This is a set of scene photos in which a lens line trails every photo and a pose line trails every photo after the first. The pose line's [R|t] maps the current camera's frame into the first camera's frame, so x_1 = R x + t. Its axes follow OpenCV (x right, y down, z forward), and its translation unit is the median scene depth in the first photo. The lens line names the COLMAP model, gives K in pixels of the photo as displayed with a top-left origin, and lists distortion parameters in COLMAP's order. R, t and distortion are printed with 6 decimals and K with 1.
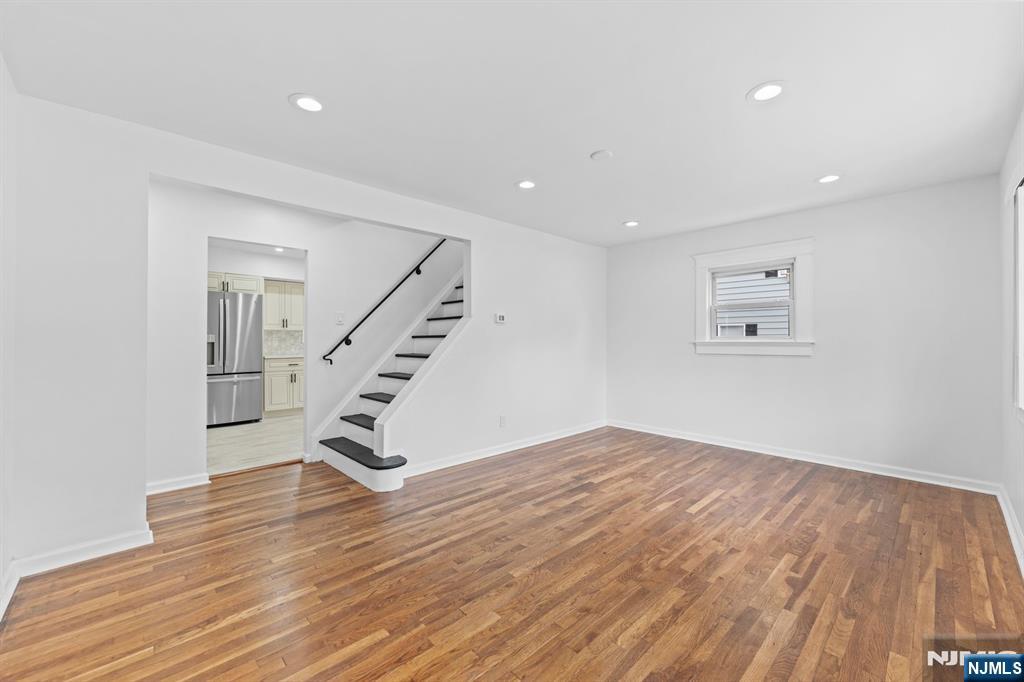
lens RADIAL K [[409.2, 0, 513.6], [0, 409.2, 334.1], [0, 0, 1]] dist [0.001239, -0.000093]
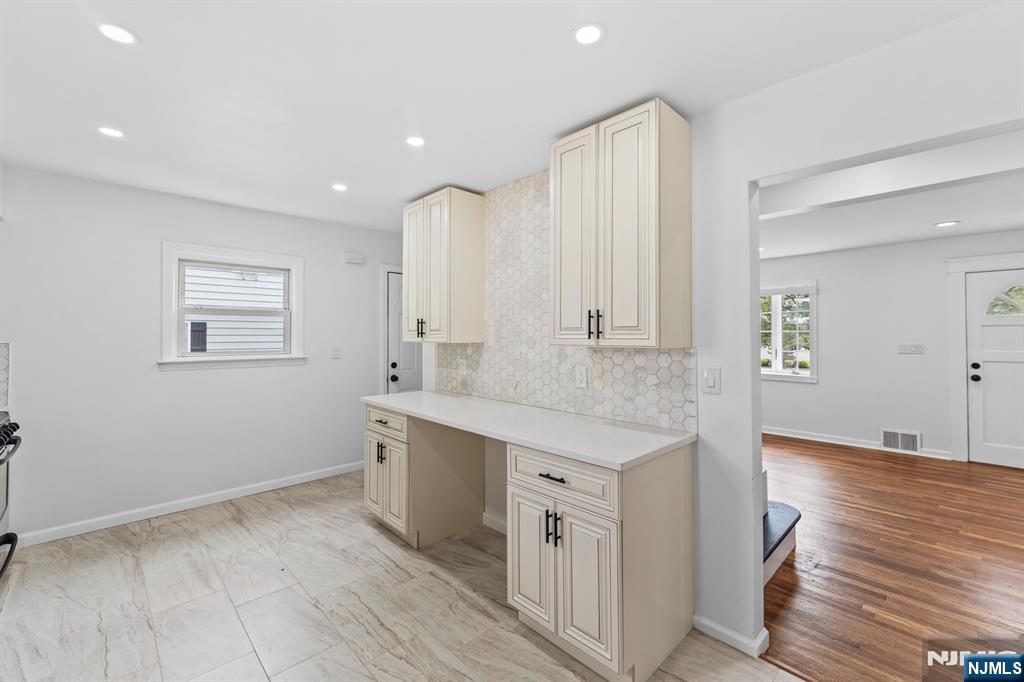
lens RADIAL K [[425.5, 0, 514.8], [0, 425.5, 327.4], [0, 0, 1]] dist [0.001625, 0.000225]
pose [[-0.008755, 0.013860, 0.999866, -0.630631], [-0.011673, 0.999834, -0.013961, -0.022351], [-0.999894, -0.011793, -0.008592, 0.822269]]
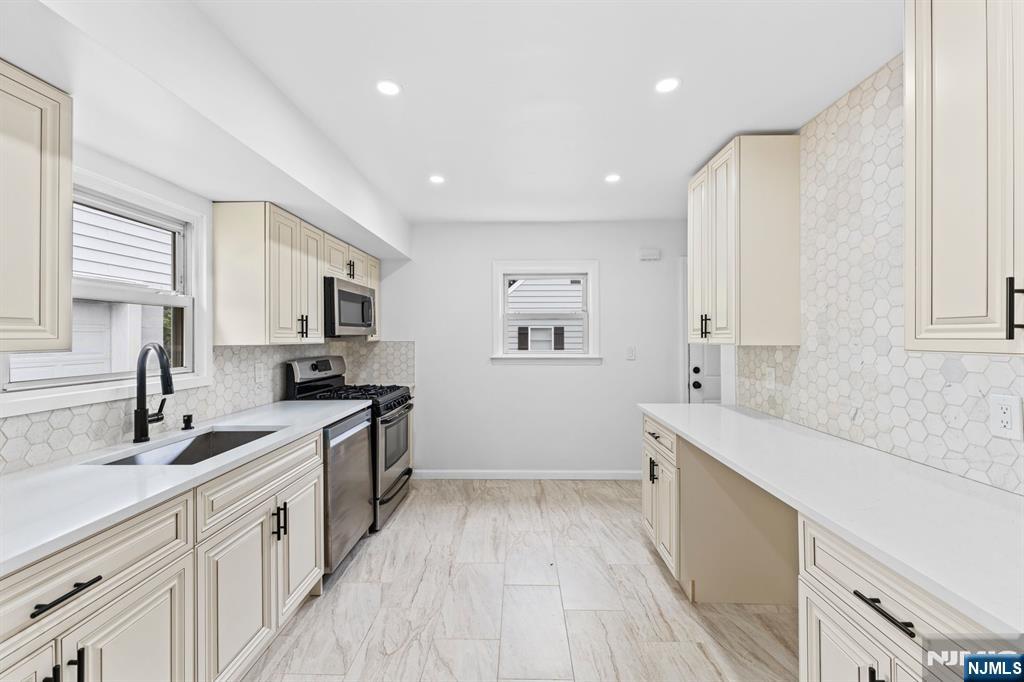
lens RADIAL K [[409.2, 0, 513.6], [0, 409.2, 334.1], [0, 0, 1]] dist [0.001239, -0.000093]
pose [[0.702063, 0.001644, 0.712113, -0.531443], [-0.005545, 0.999980, 0.003159, -0.020136], [-0.712093, -0.006167, 0.702058, 0.785540]]
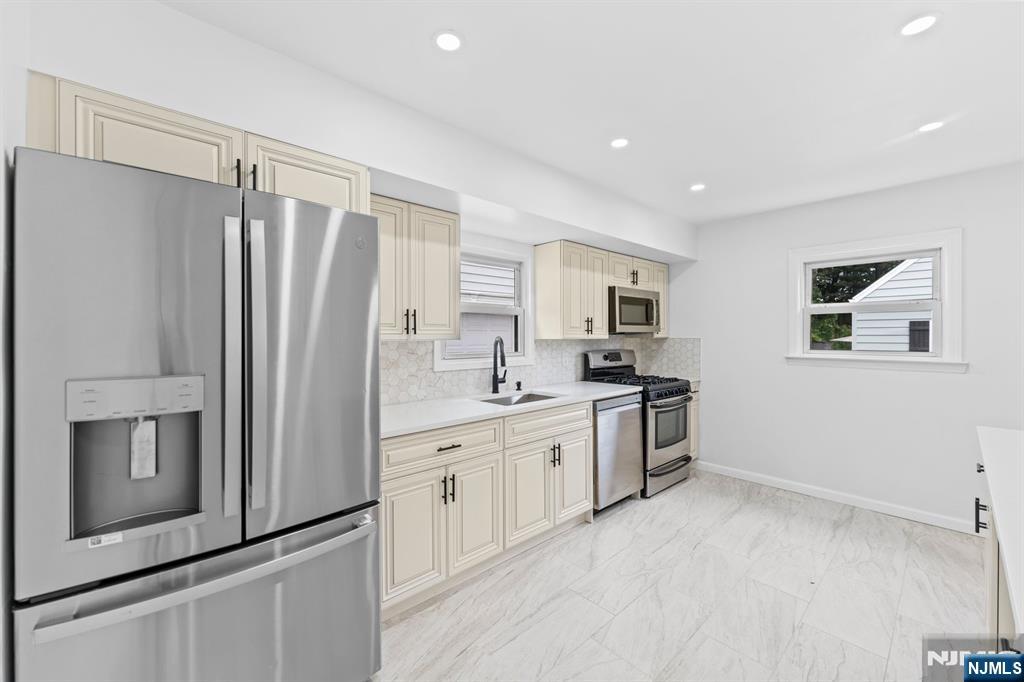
lens RADIAL K [[409.2, 0, 513.6], [0, 409.2, 334.1], [0, 0, 1]] dist [0.001239, -0.000093]
pose [[0.999912, -0.000764, -0.013259, -0.482471], [0.000898, 0.999948, 0.010115, -0.019885], [0.013250, -0.010126, 0.999861, 0.673780]]
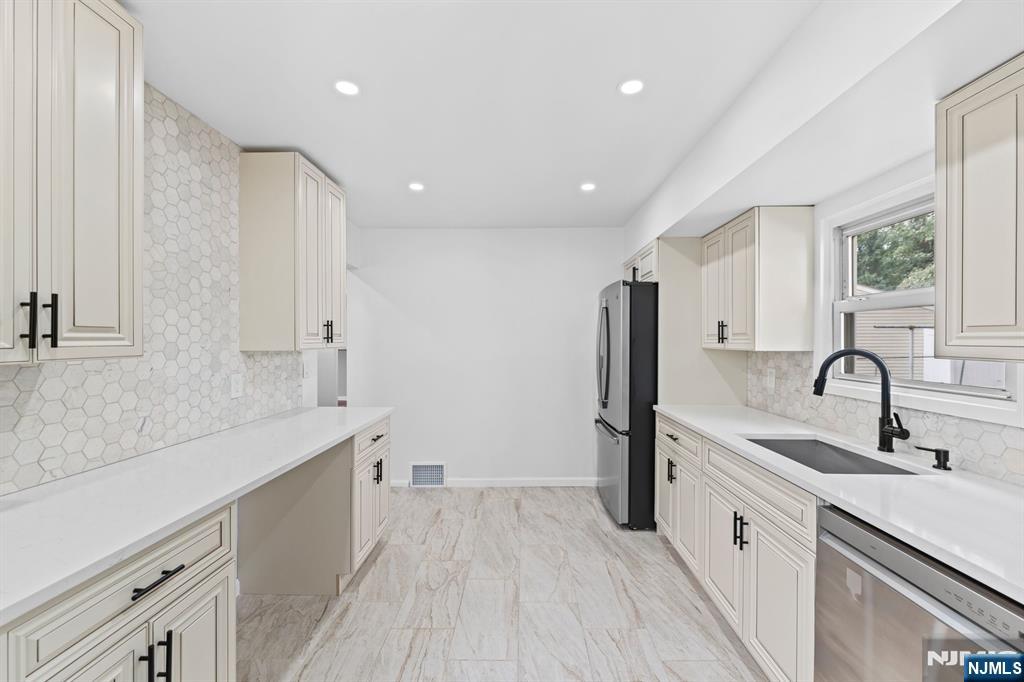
lens RADIAL K [[416.7, 0, 516.7], [0, 416.7, 337.8], [0, 0, 1]] dist [-0.000183, -0.000058]
pose [[-0.702053, -0.005631, -0.712102, -0.143141], [0.005676, 0.999893, -0.013502, -0.017162], [0.712102, -0.013521, -0.701946, 1.181404]]
